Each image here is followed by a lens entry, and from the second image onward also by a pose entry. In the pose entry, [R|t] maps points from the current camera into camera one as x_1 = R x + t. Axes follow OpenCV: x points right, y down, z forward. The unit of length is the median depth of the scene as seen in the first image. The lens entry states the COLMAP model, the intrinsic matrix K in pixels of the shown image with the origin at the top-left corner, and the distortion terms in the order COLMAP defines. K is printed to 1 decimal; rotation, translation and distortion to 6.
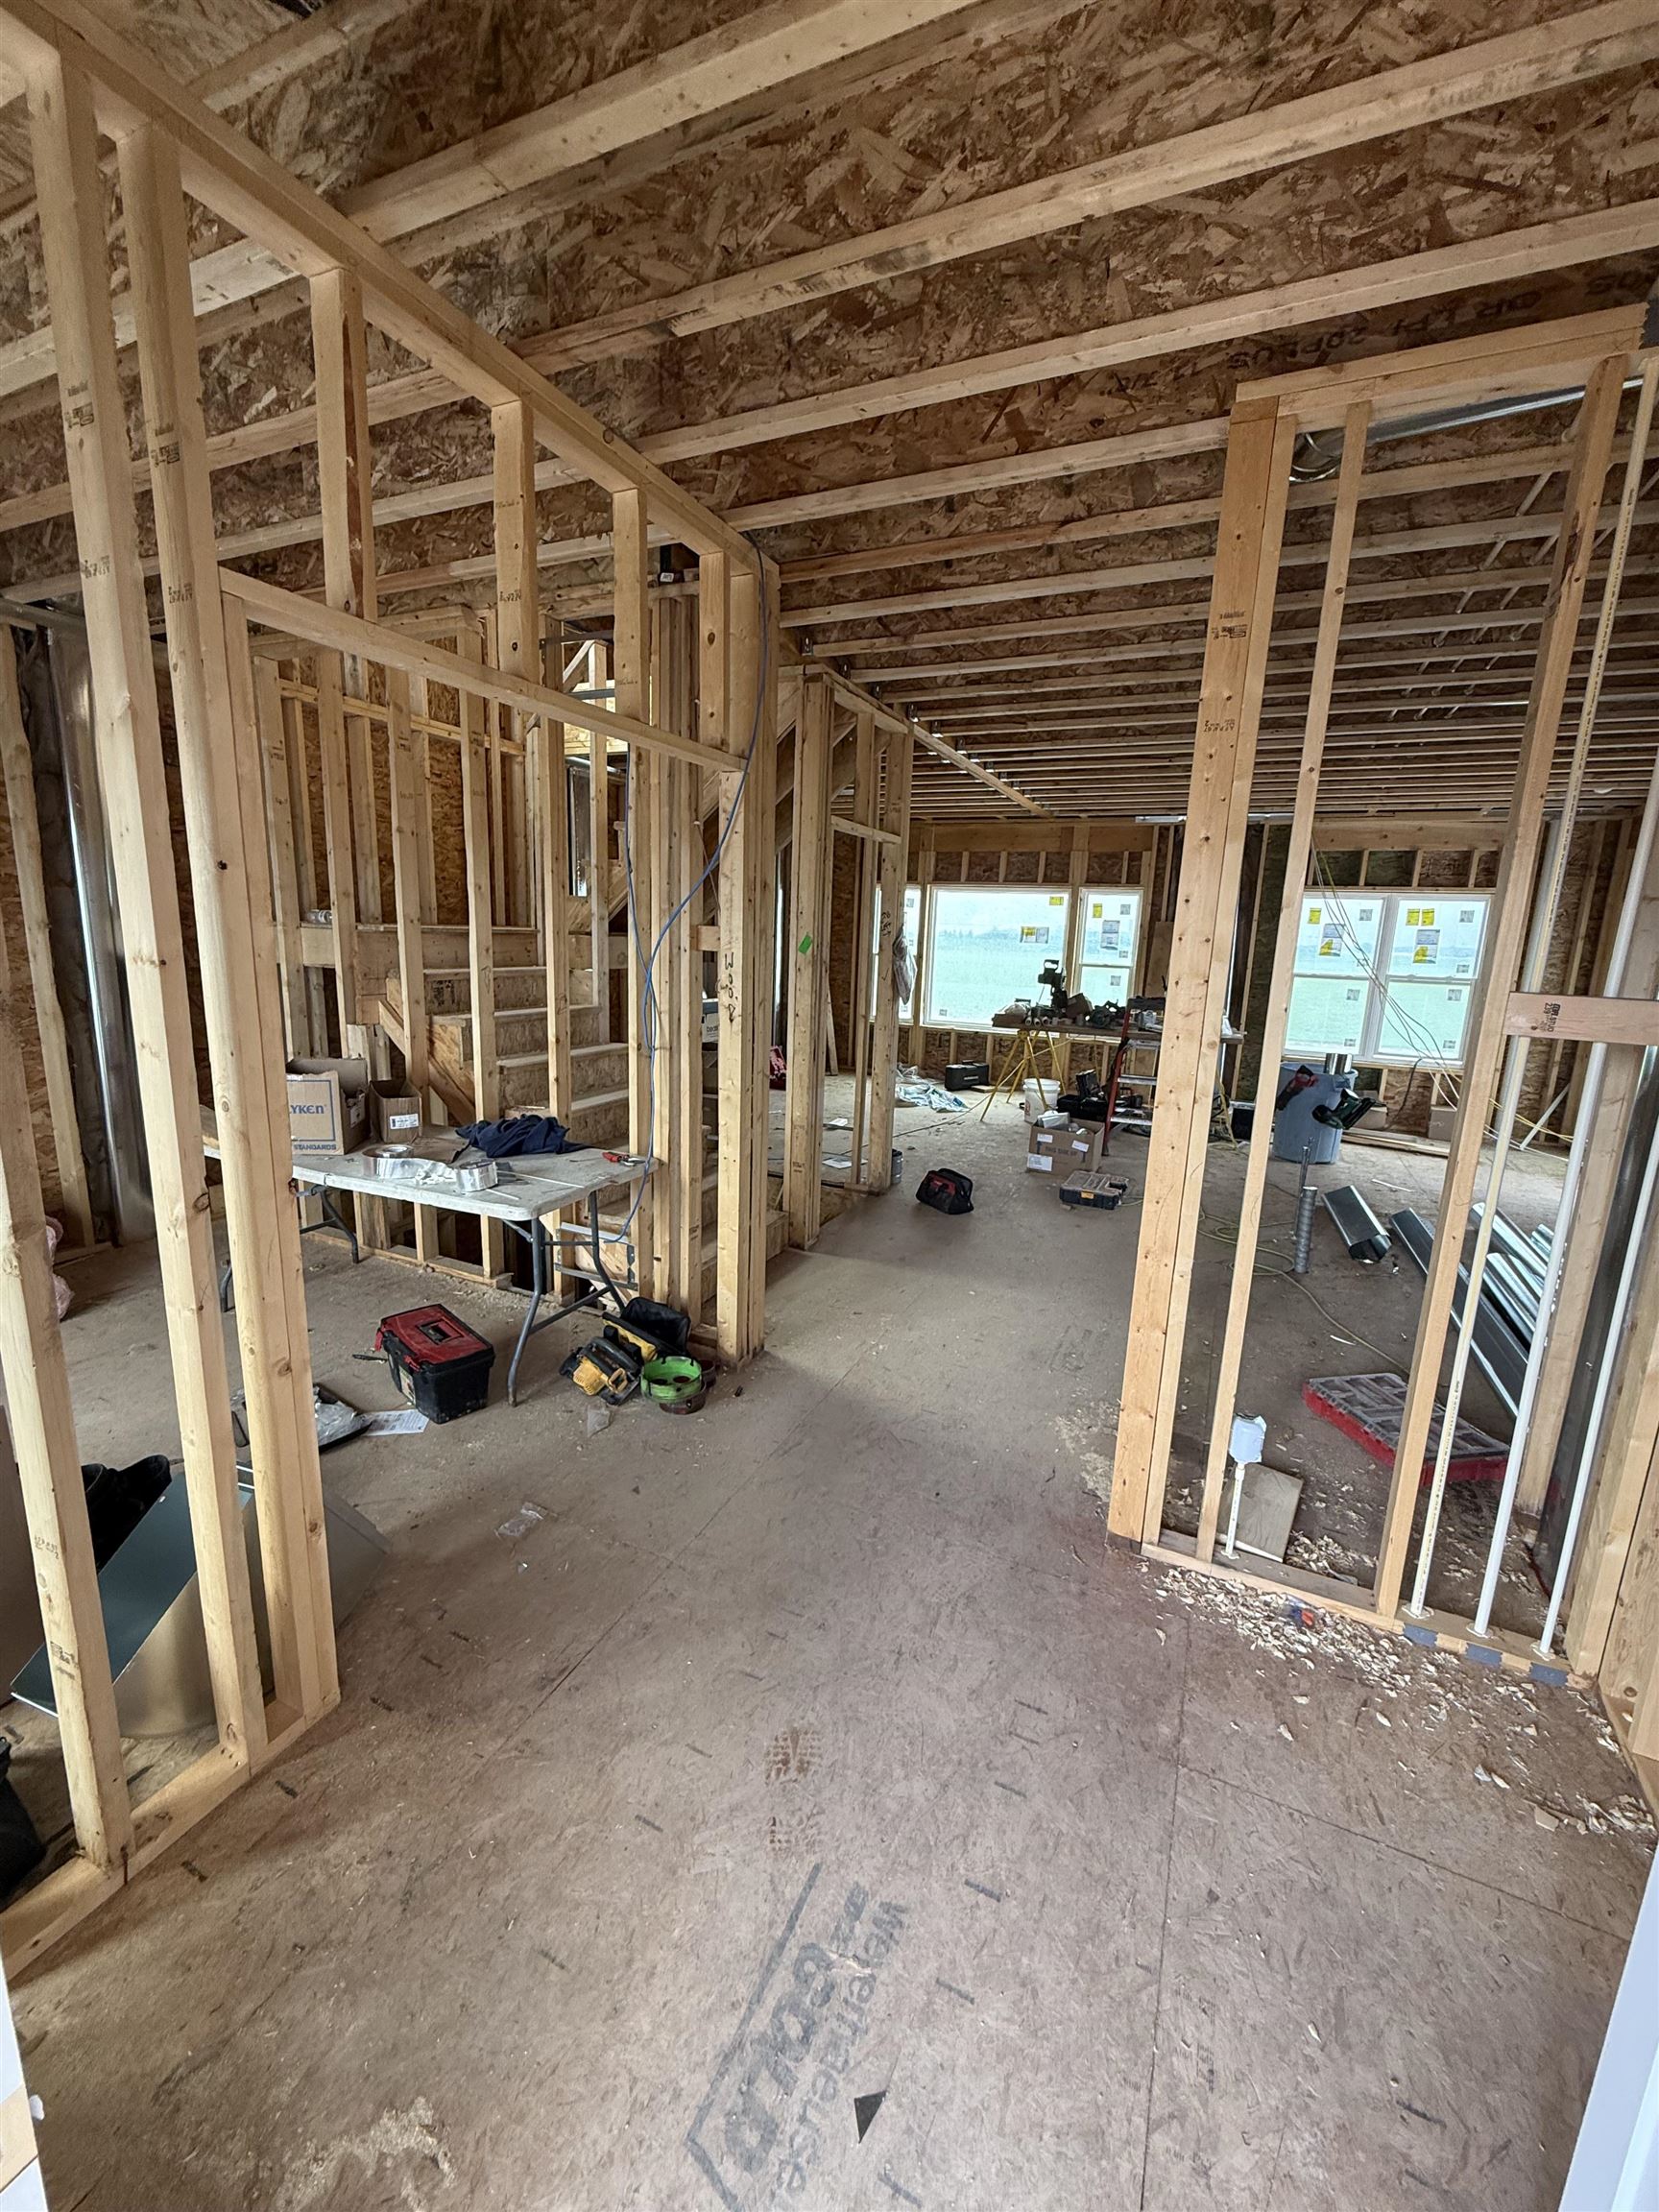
lens RADIAL K [[881.7, 0, 830.4], [0, 881.7, 1109.9], [0, 0, 1]] dist [0.000603, 0.000262]
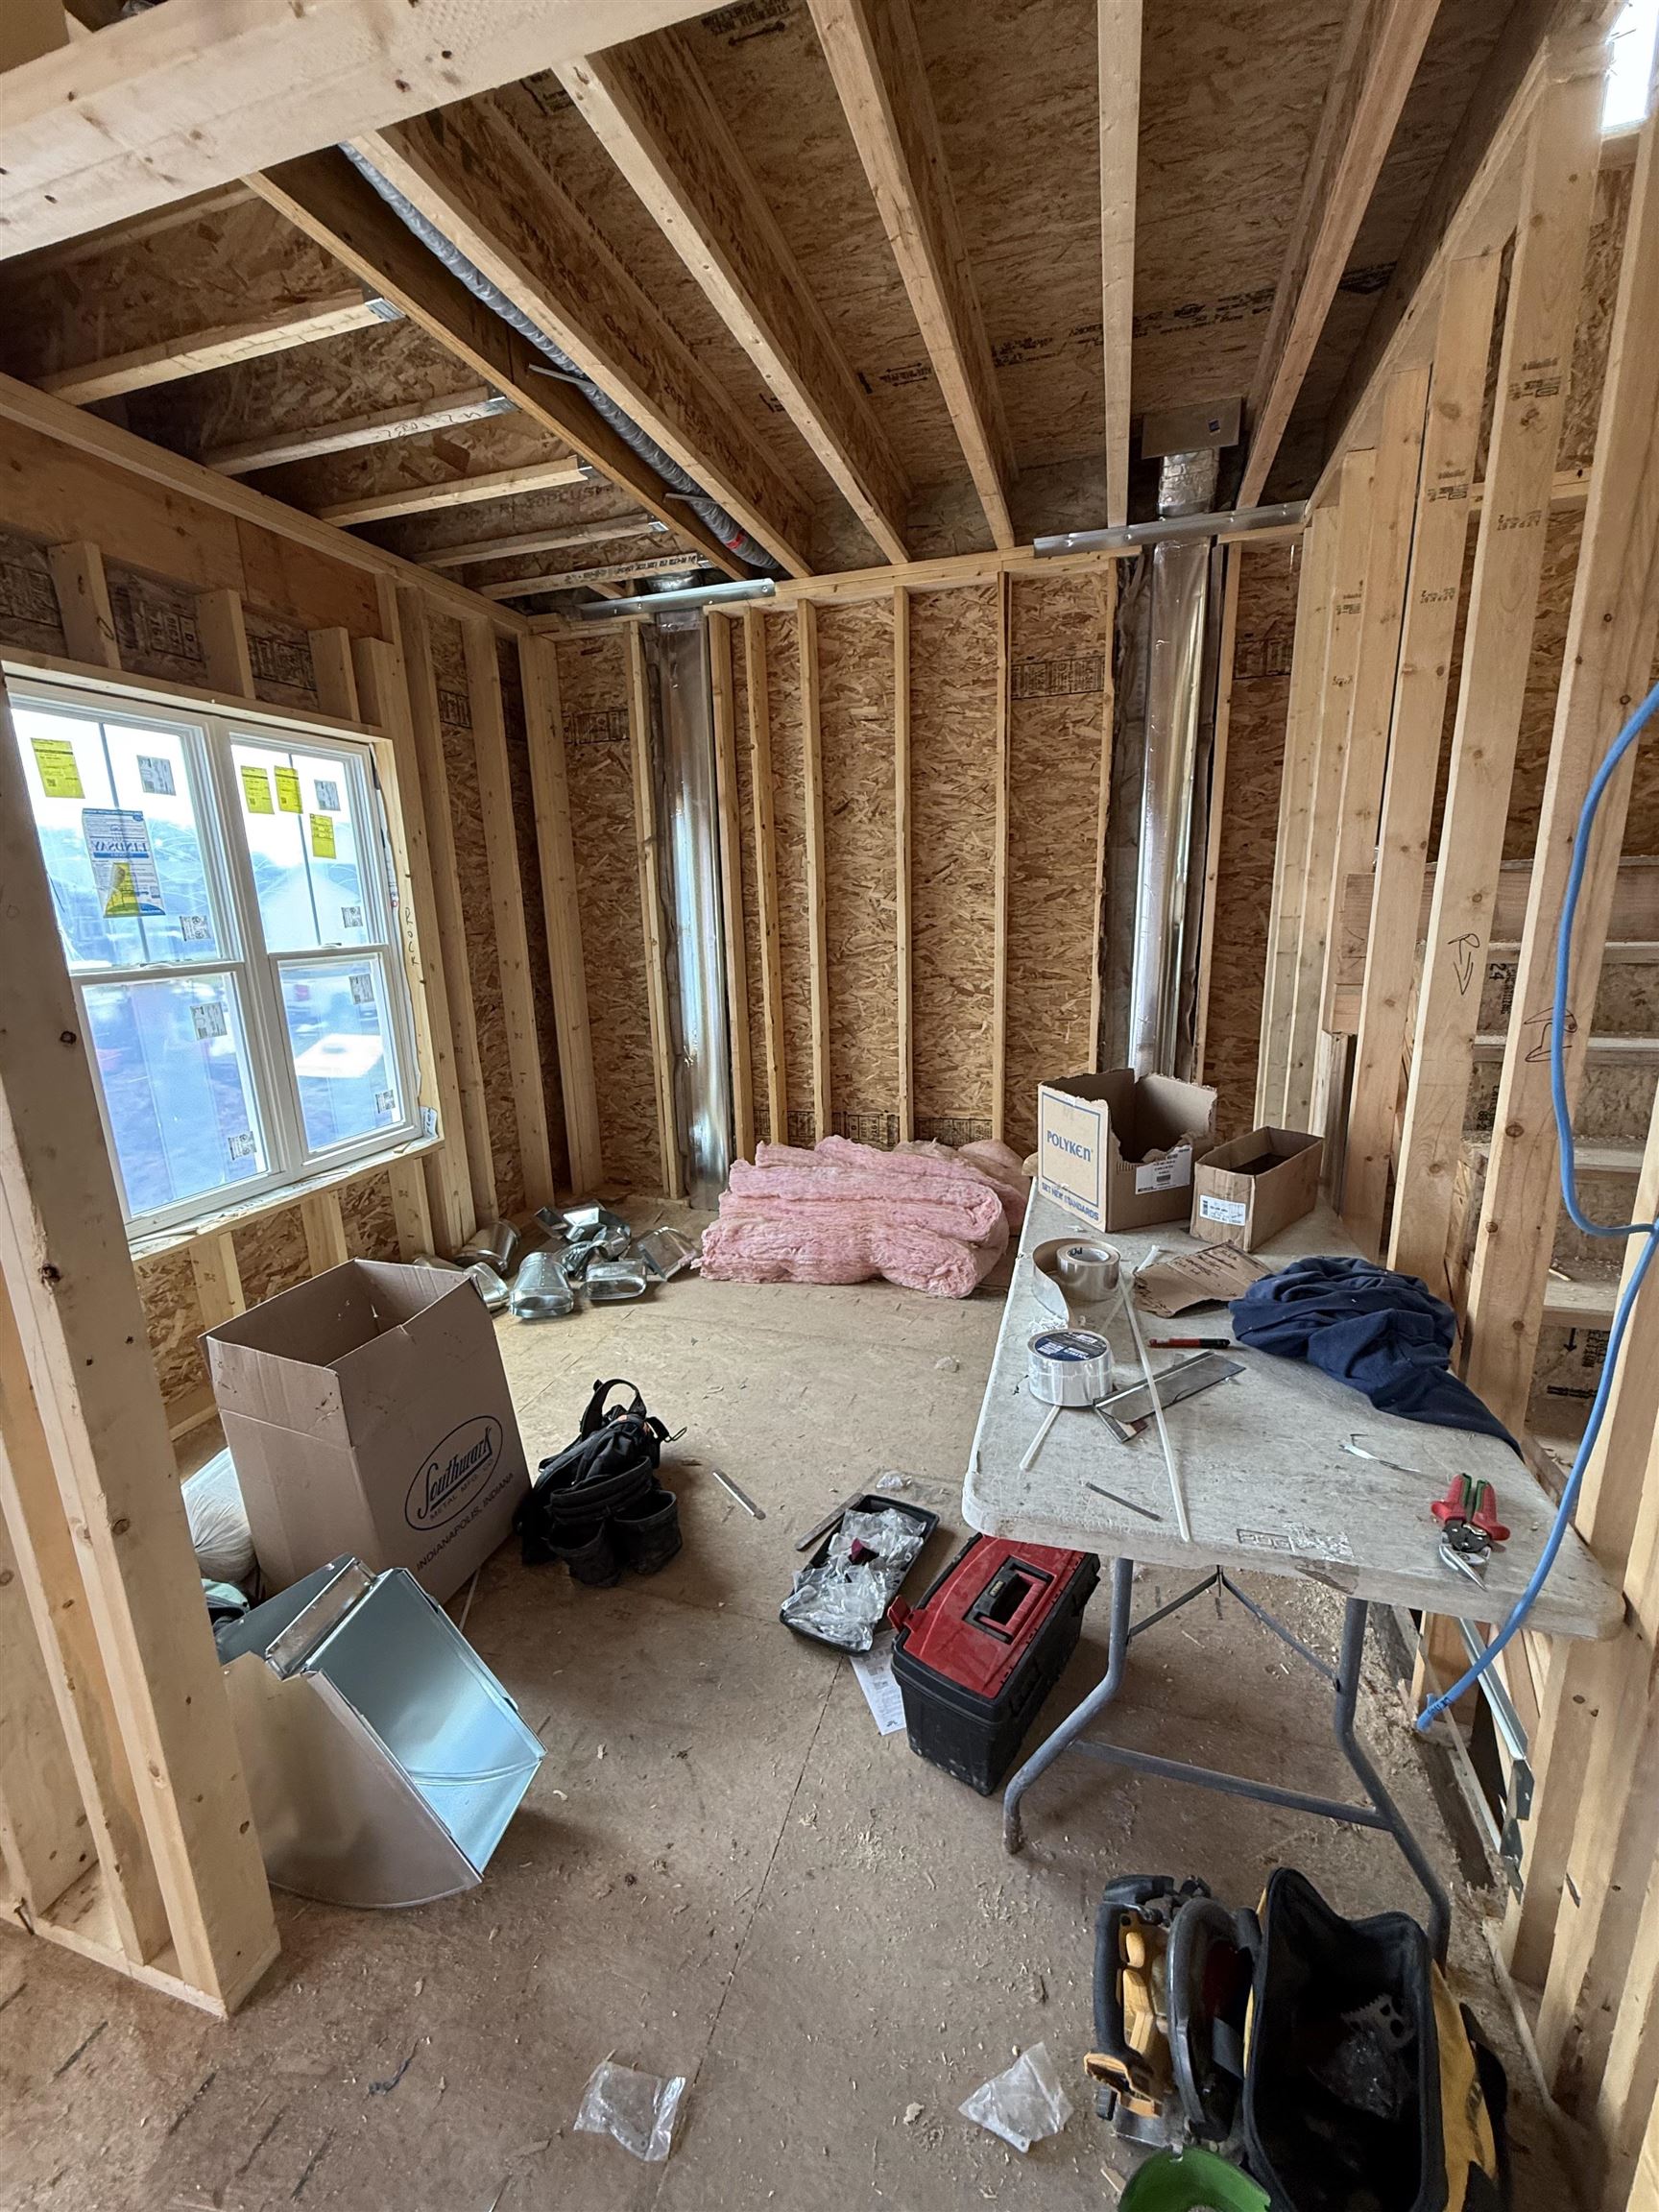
lens RADIAL K [[881.7, 0, 835.4], [0, 881.7, 1103.7], [0, 0, 1]] dist [0.000603, 0.000262]
pose [[0.131643, 0.187550, -0.973394, 0.024674], [-0.155920, 0.973634, 0.166509, -0.116228], [0.978958, 0.129852, 0.157415, 0.694688]]
